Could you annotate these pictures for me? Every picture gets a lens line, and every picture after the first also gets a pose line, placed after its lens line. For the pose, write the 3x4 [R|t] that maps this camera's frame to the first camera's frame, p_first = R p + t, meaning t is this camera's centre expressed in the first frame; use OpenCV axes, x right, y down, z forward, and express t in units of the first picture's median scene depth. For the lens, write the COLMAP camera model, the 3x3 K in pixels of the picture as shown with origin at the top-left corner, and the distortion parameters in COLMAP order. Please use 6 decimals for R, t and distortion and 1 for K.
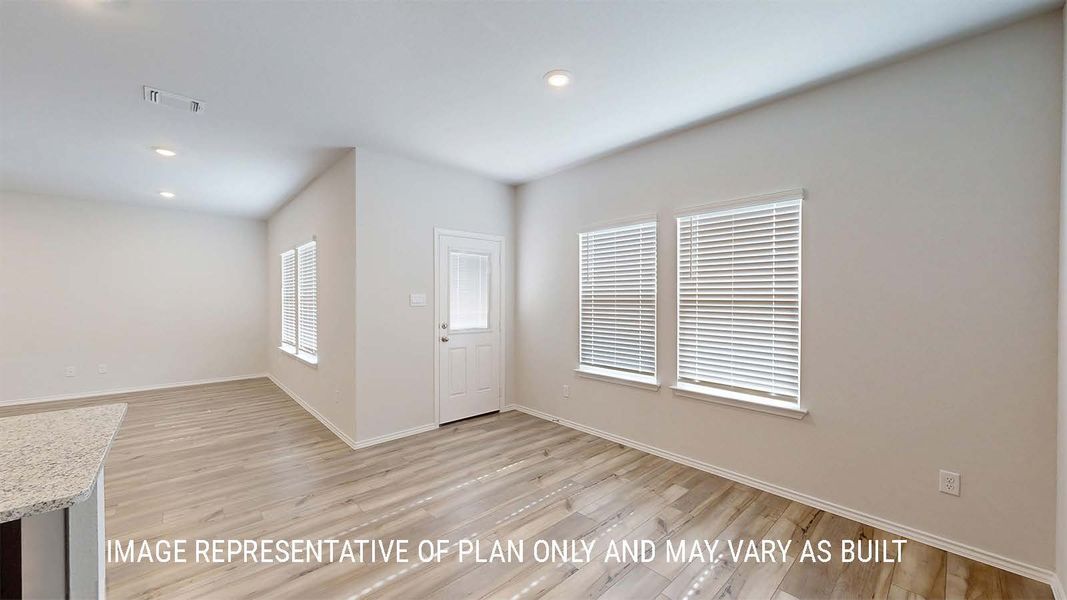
lens RADIAL K [[392.4, 0, 533.5], [0, 392.4, 300.0], [0, 0, 1]] dist [0.000467, 0.000027]
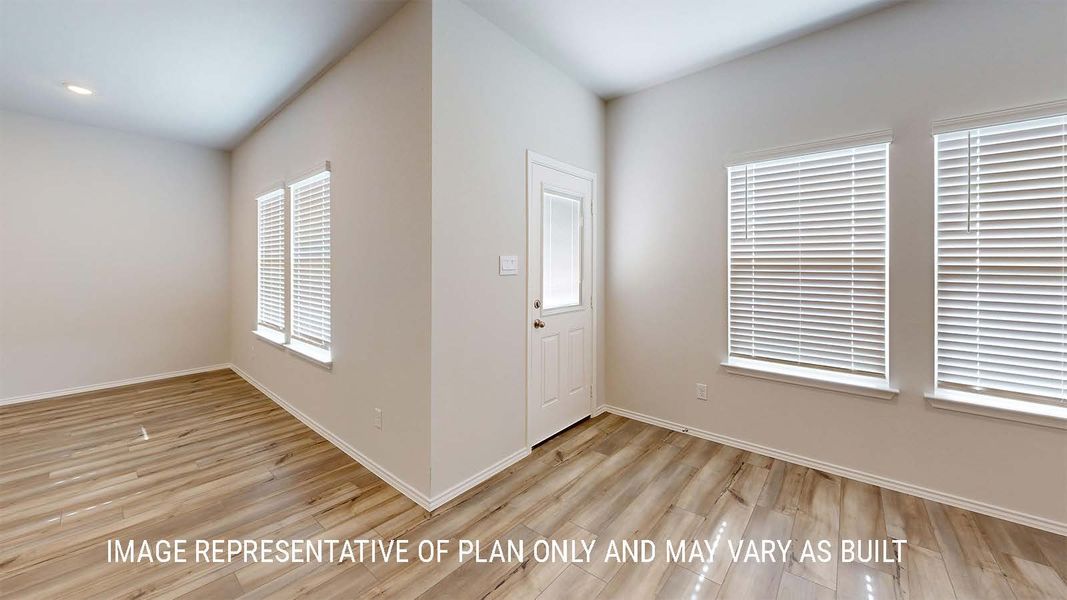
lens RADIAL K [[392.4, 0, 533.5], [0, 392.4, 300.0], [0, 0, 1]] dist [0.000467, 0.000027]
pose [[0.993324, -0.009952, 0.114932, -0.316343], [-0.000863, 0.995602, 0.093675, -0.003224], [-0.115358, -0.093149, 0.988947, 0.348141]]
